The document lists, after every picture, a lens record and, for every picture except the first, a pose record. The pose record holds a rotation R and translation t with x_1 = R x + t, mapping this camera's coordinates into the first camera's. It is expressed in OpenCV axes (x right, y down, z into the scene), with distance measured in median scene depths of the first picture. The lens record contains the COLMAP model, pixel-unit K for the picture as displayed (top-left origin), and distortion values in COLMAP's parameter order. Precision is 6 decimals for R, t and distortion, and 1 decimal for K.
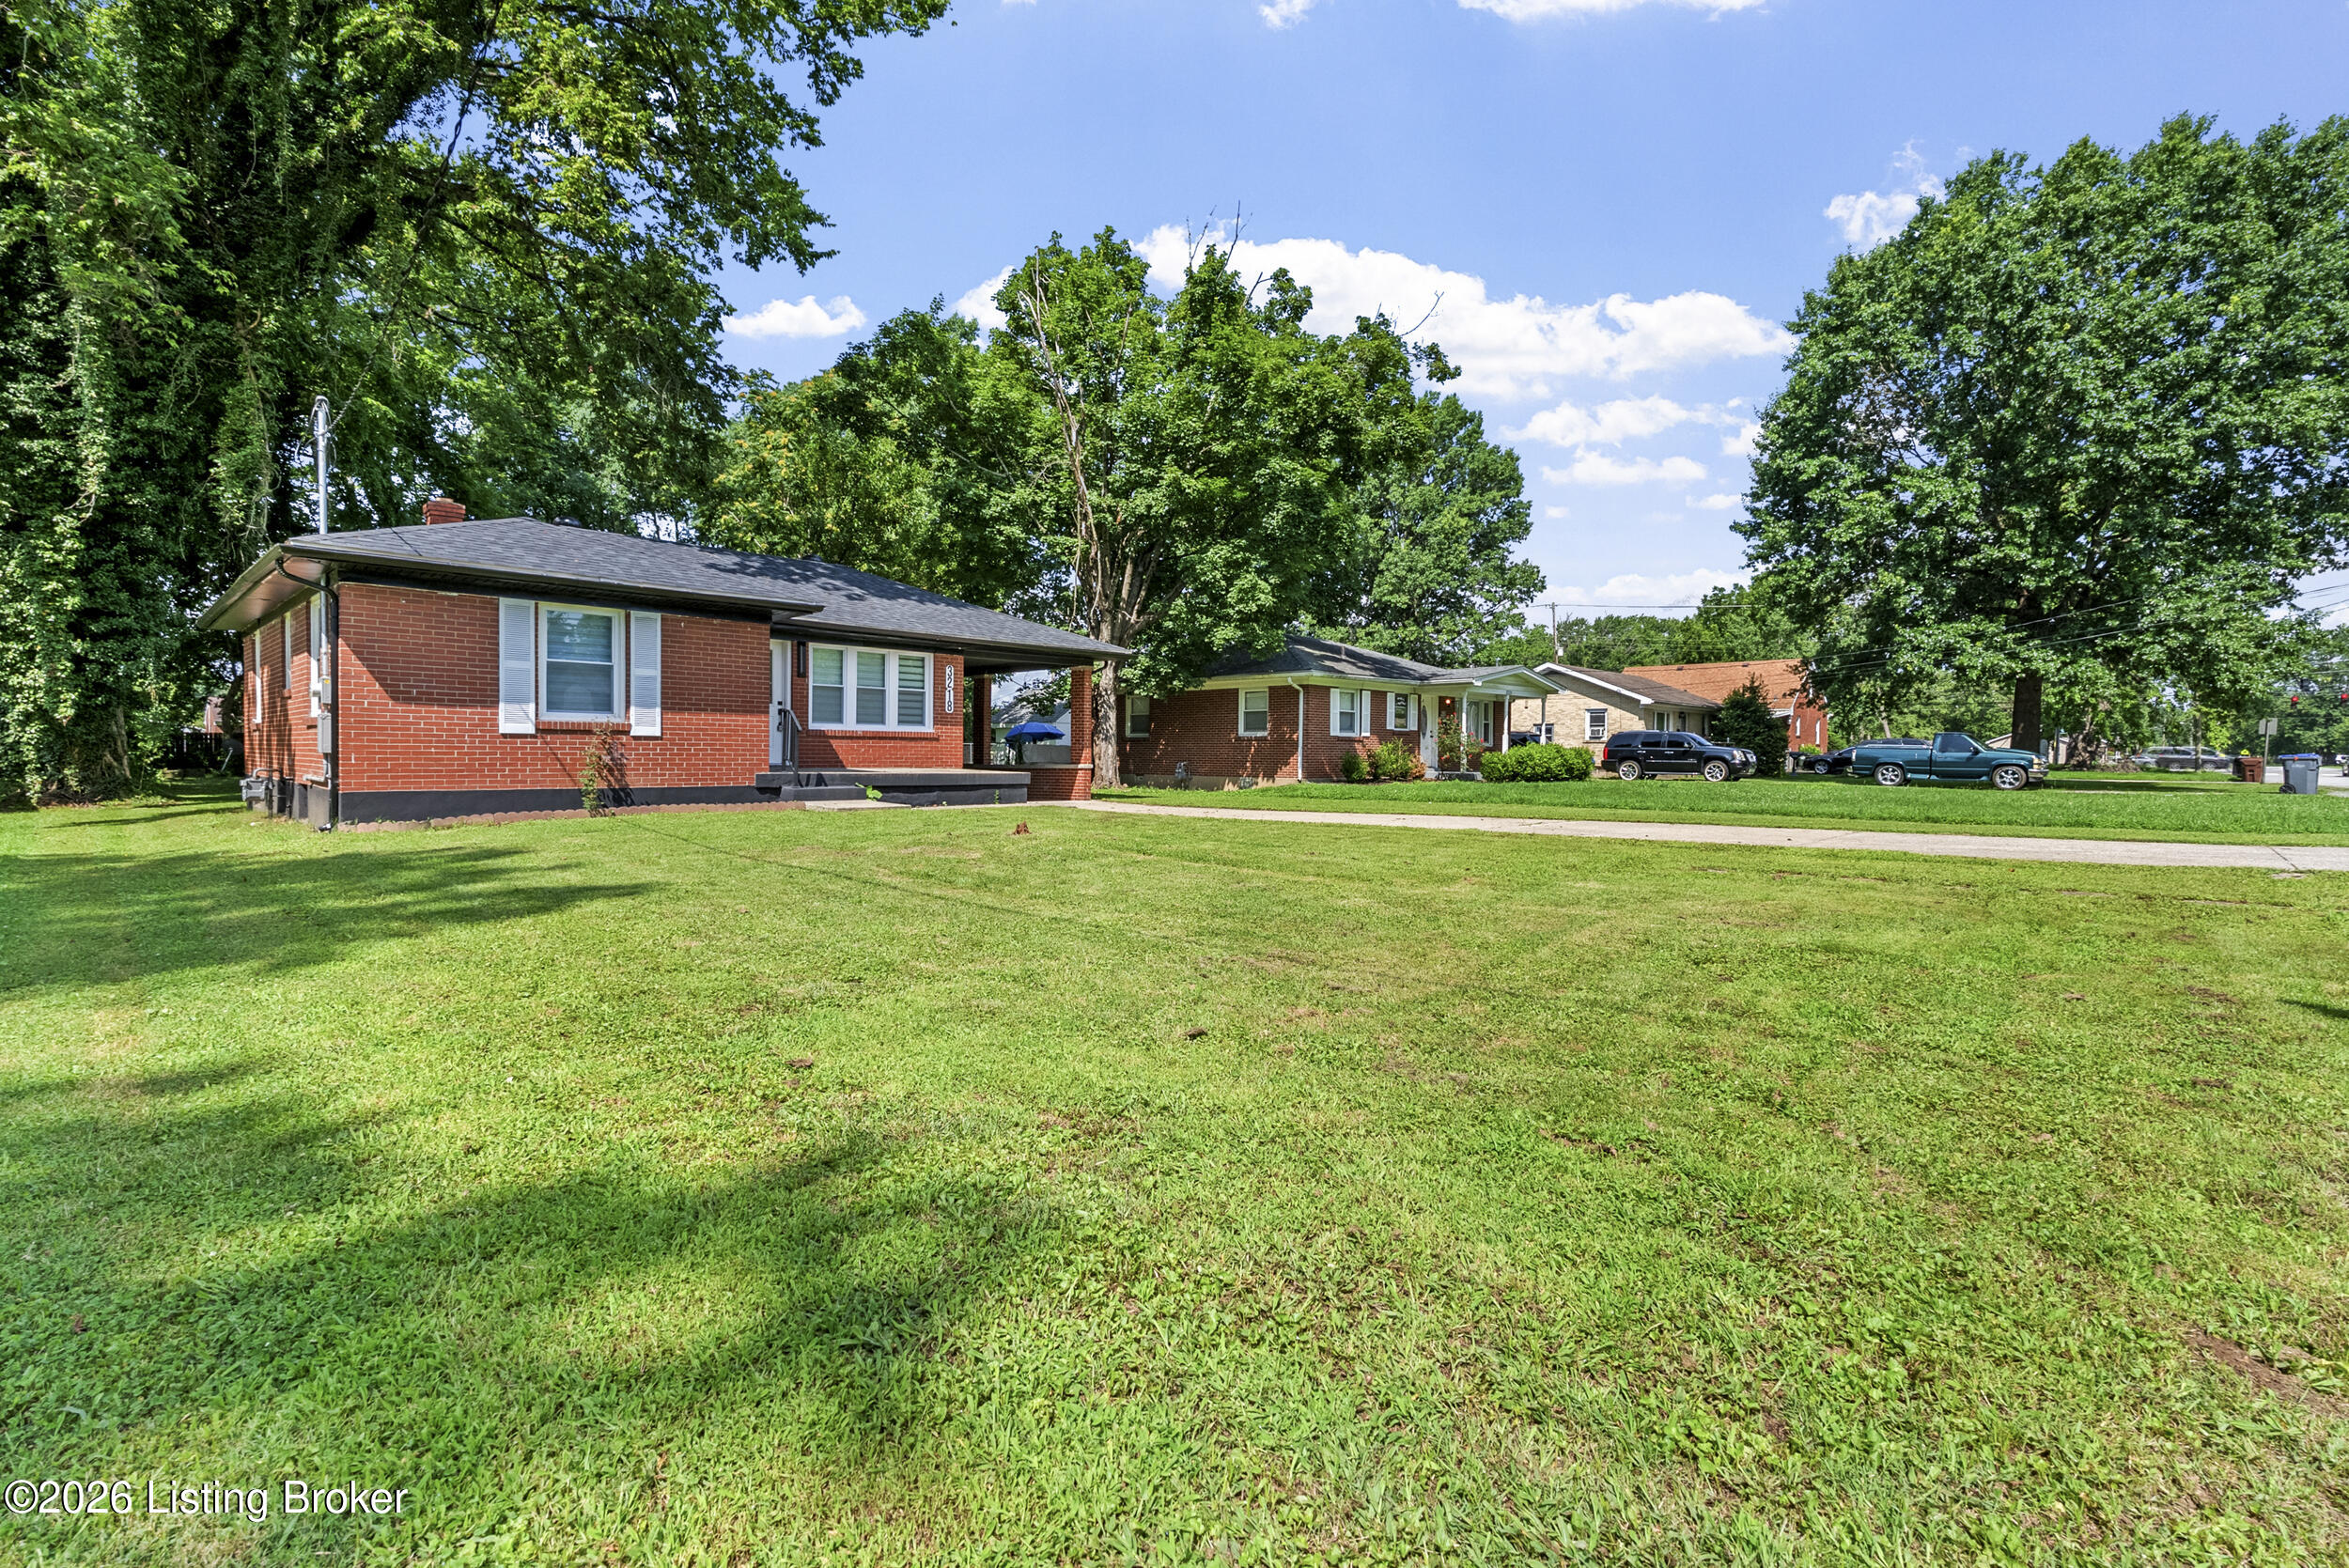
lens RADIAL K [[1052.8, 0, 1167.9], [0, 1052.8, 774.9], [0, 0, 1]] dist [-0.009228, 0.005468]
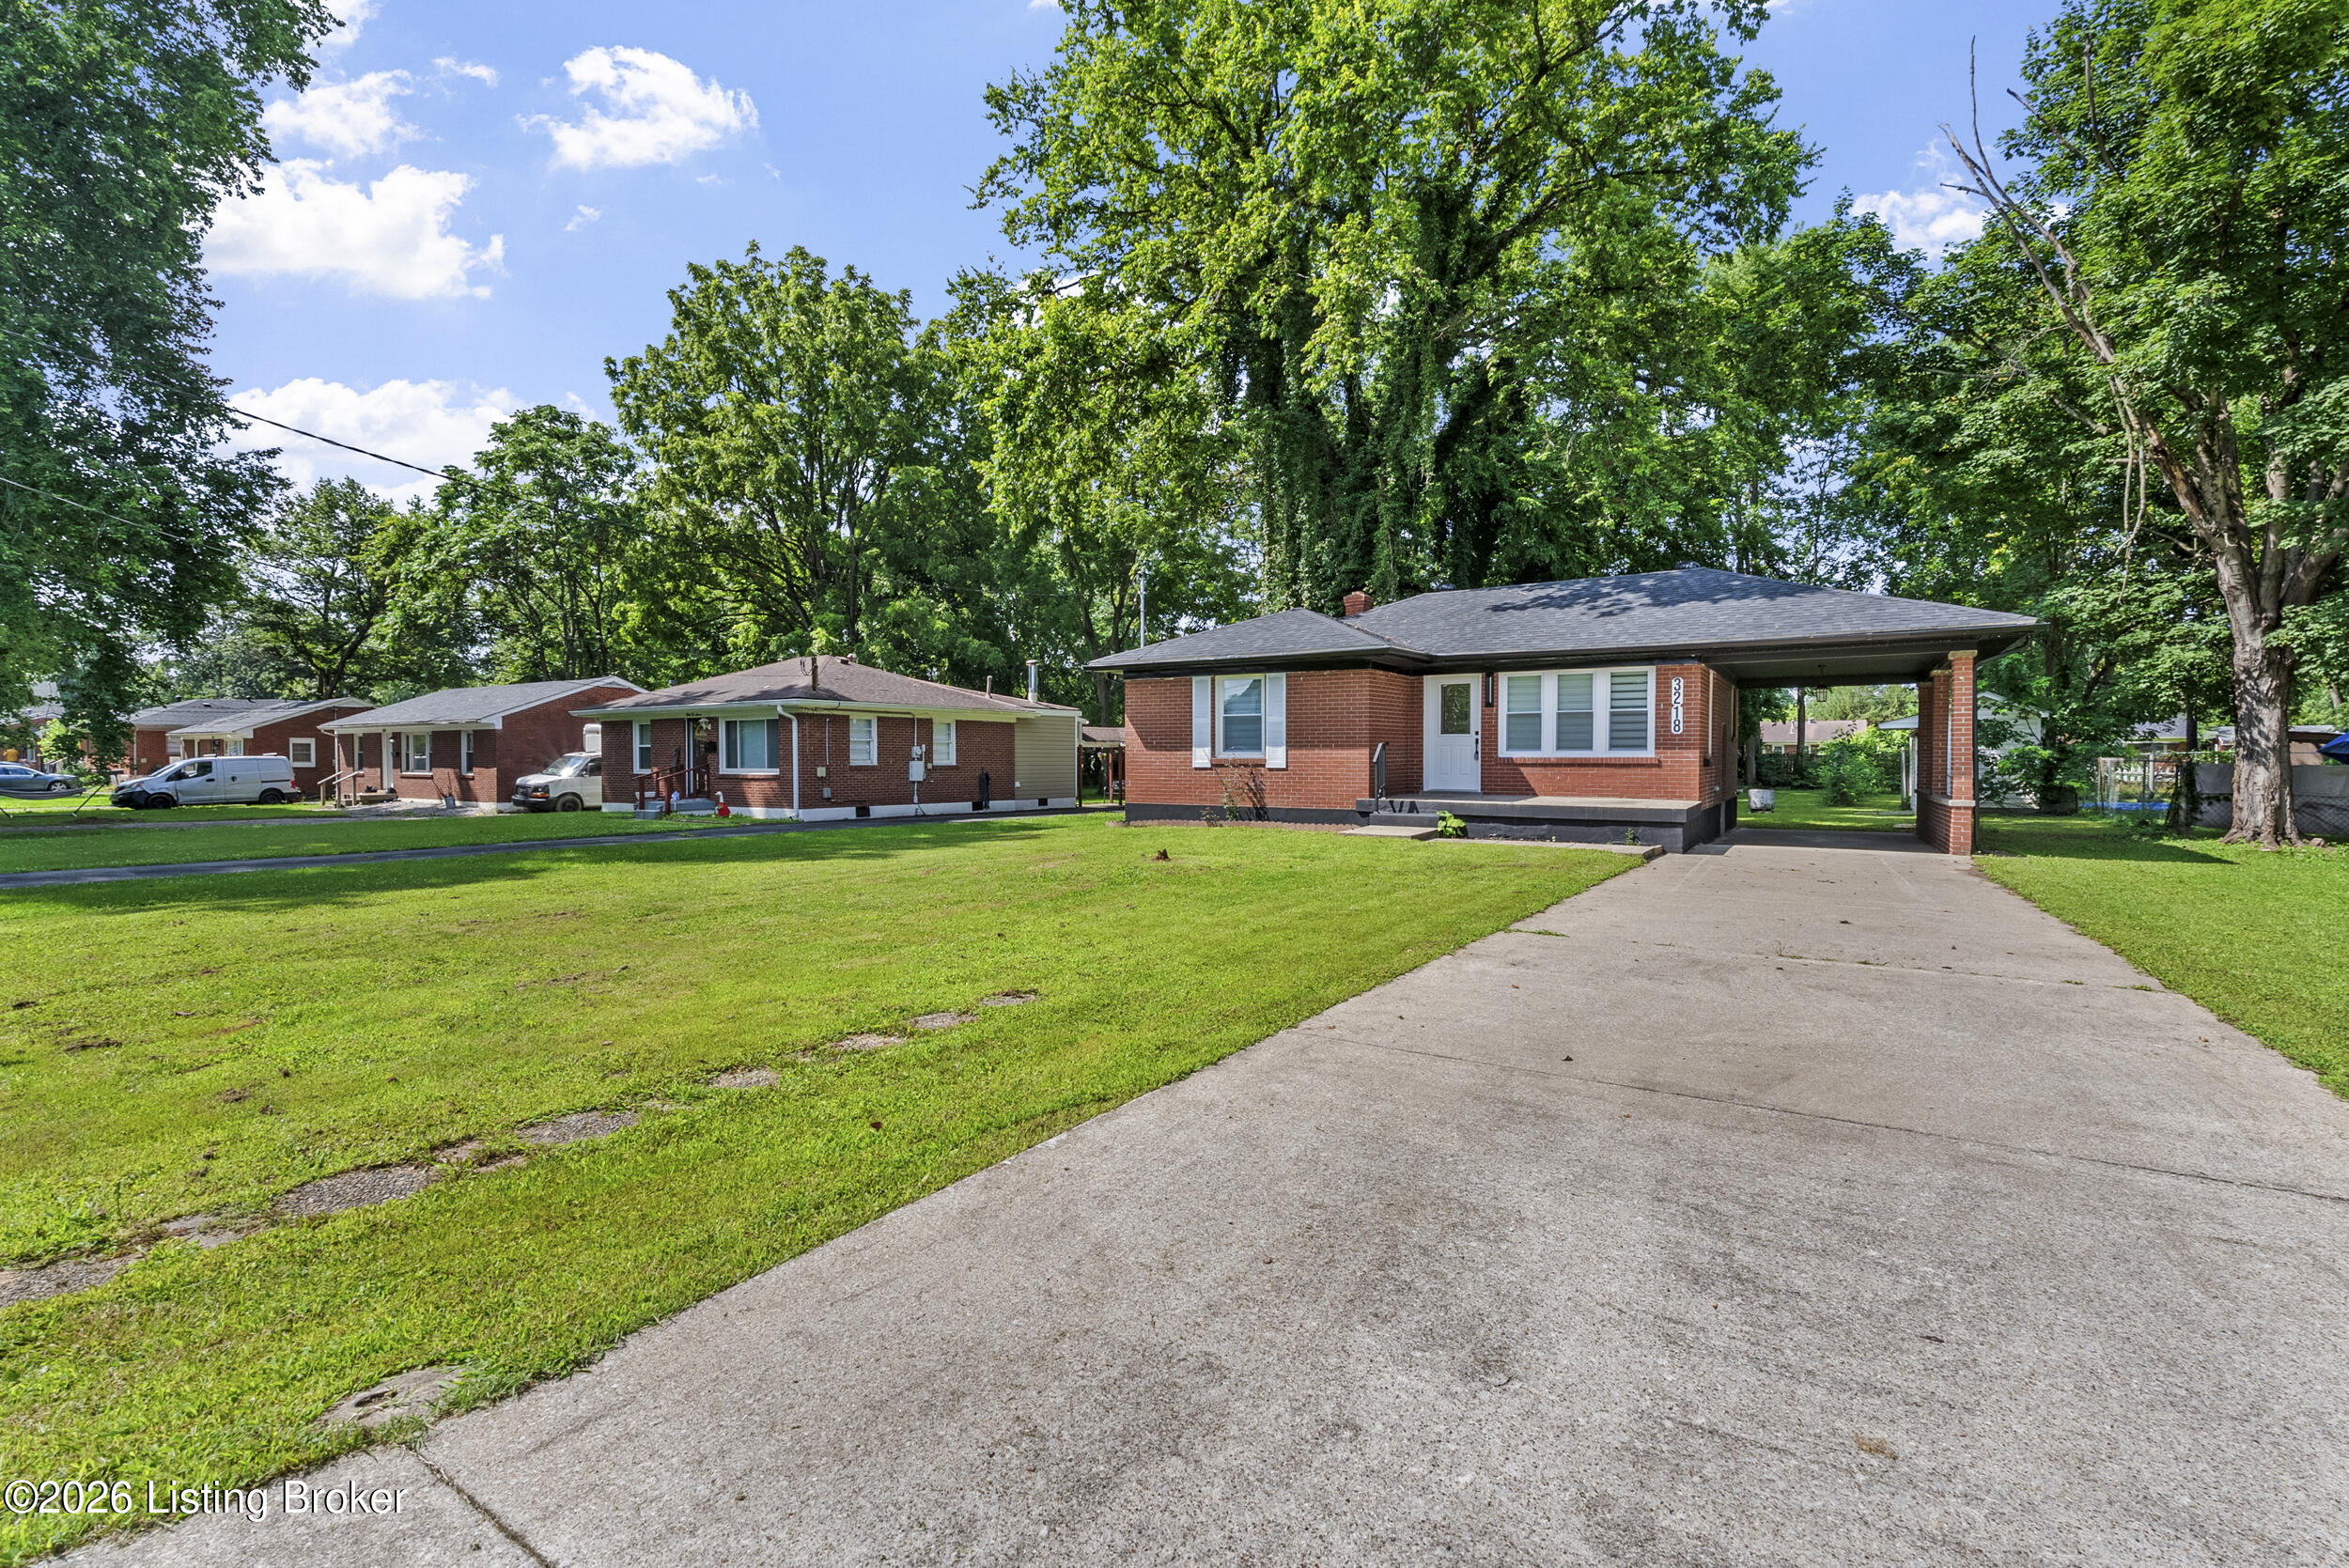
lens RADIAL K [[1052.8, 0, 1167.9], [0, 1052.8, 774.9], [0, 0, 1]] dist [-0.009228, 0.005468]
pose [[0.188404, 0.006734, -0.982069, 0.562492], [-0.018142, 0.999830, 0.003375, -0.022427], [0.981924, 0.017181, 0.188494, 0.460243]]
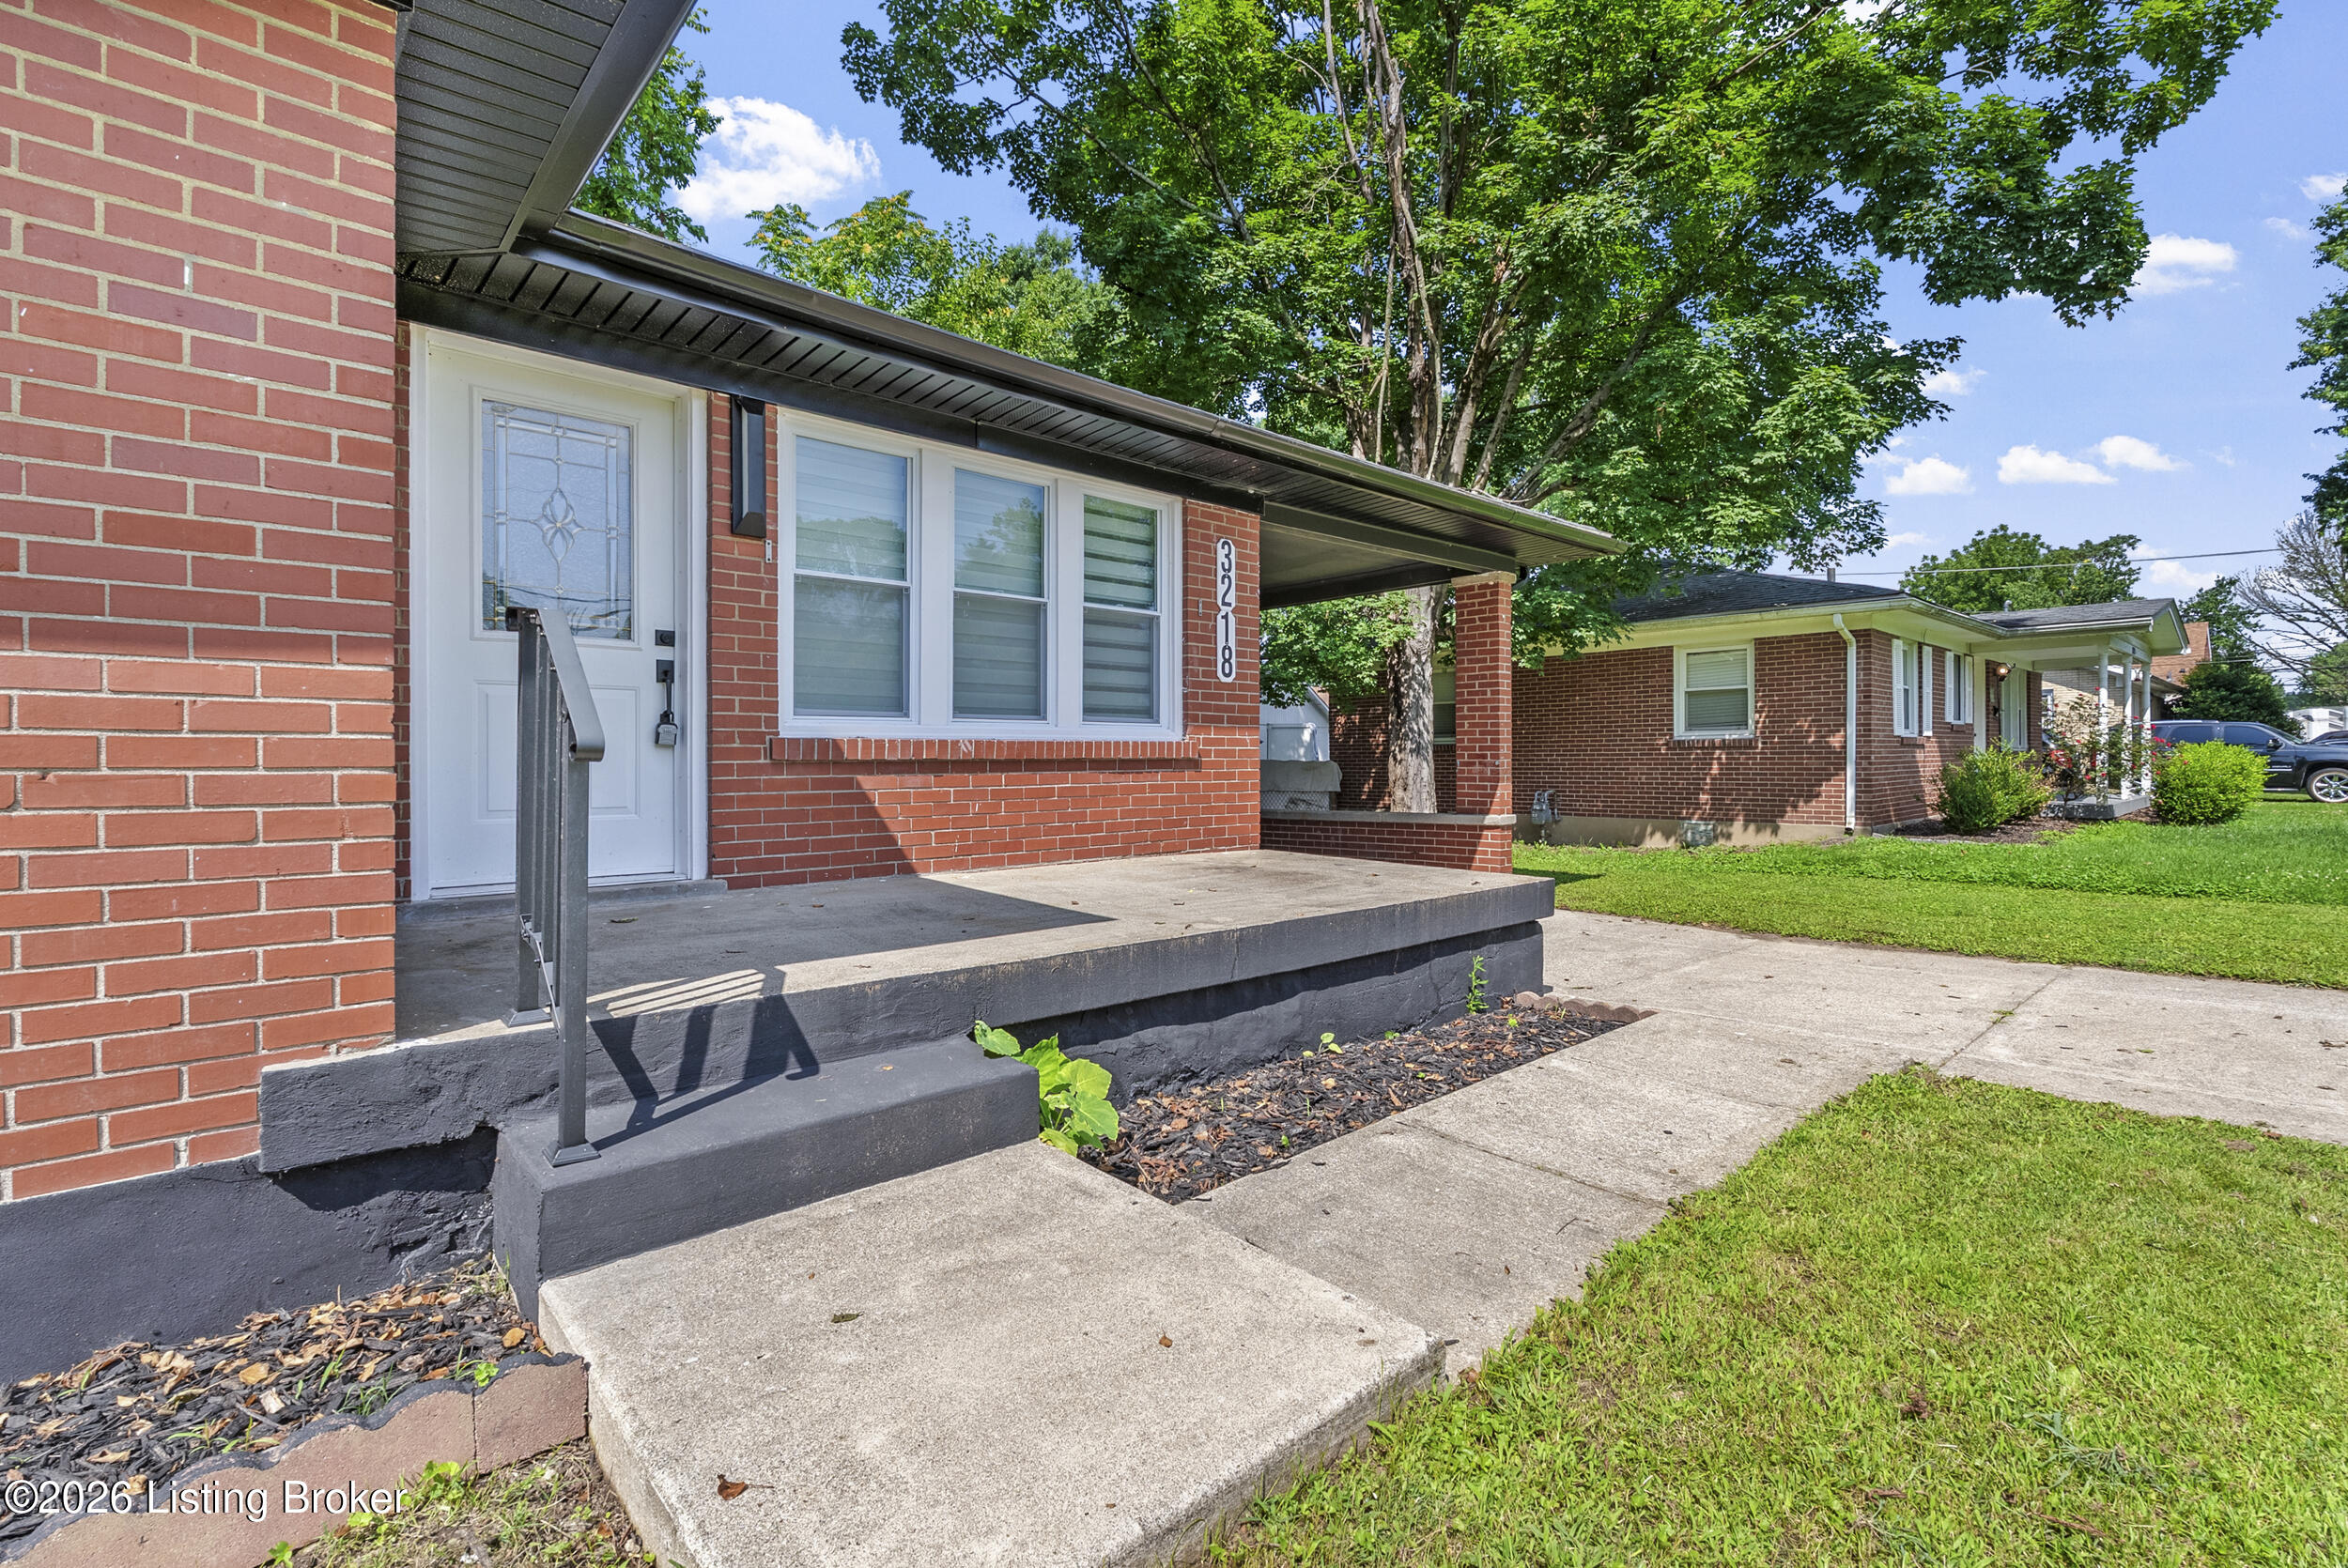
lens RADIAL K [[1052.2, 0, 1167.4], [0, 1052.2, 774.9], [0, 0, 1]] dist [-0.009228, 0.005468]
pose [[0.997797, -0.015052, -0.064605, -0.213529], [0.014590, 0.999865, -0.007619, -0.028995], [0.064711, 0.006660, 0.997882, 0.696460]]
